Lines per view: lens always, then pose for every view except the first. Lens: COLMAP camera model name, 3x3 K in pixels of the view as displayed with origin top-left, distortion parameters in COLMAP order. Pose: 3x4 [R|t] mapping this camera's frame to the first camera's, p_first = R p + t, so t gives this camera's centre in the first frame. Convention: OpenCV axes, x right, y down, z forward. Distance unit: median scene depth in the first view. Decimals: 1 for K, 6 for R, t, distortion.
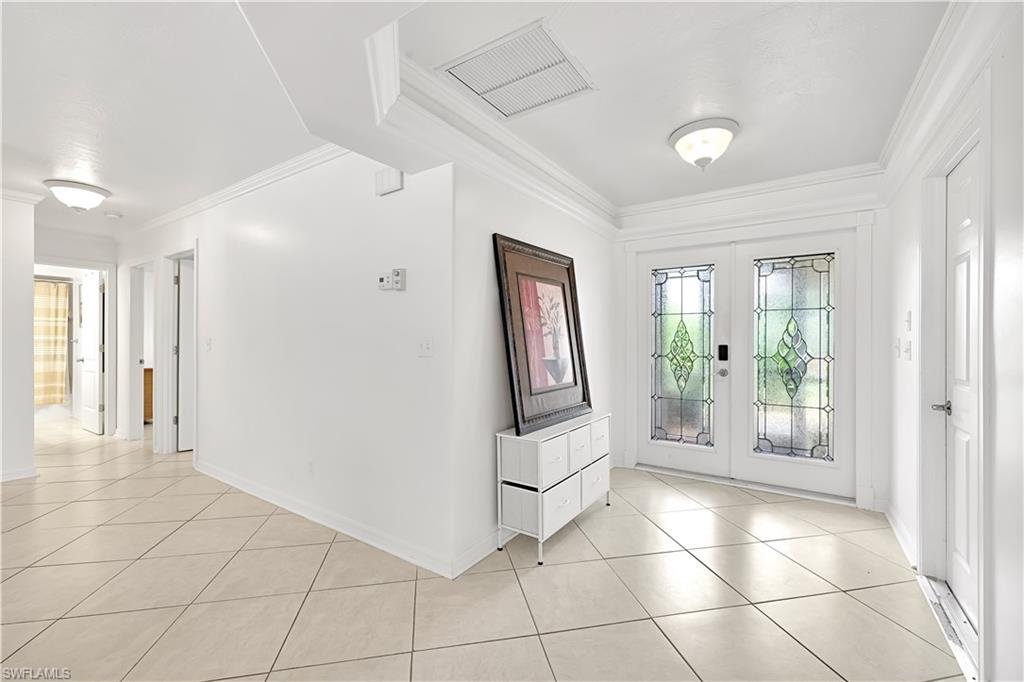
lens RADIAL K [[418.8, 0, 516.2], [0, 418.8, 340.3], [0, 0, 1]] dist [0.002643, -0.000057]
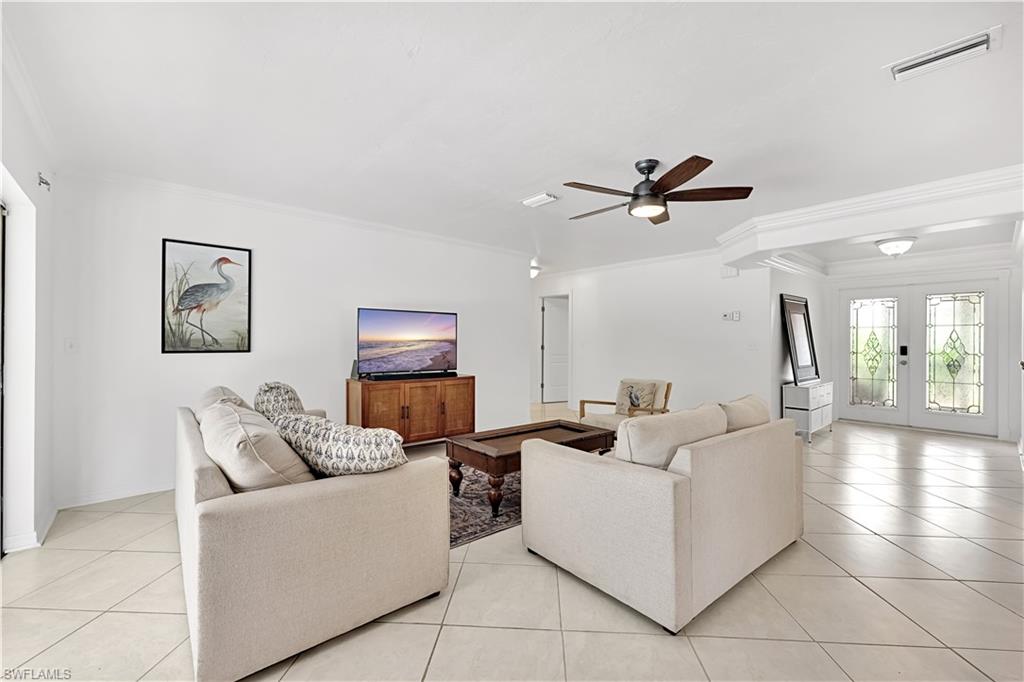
lens RADIAL K [[418.8, 0, 516.6], [0, 418.8, 340.1], [0, 0, 1]] dist [0.002643, -0.000057]
pose [[0.967552, 0.003069, -0.252652, -0.600871], [-0.004529, 0.999976, -0.005195, 0.002501], [0.252630, 0.006170, 0.967543, -1.052517]]
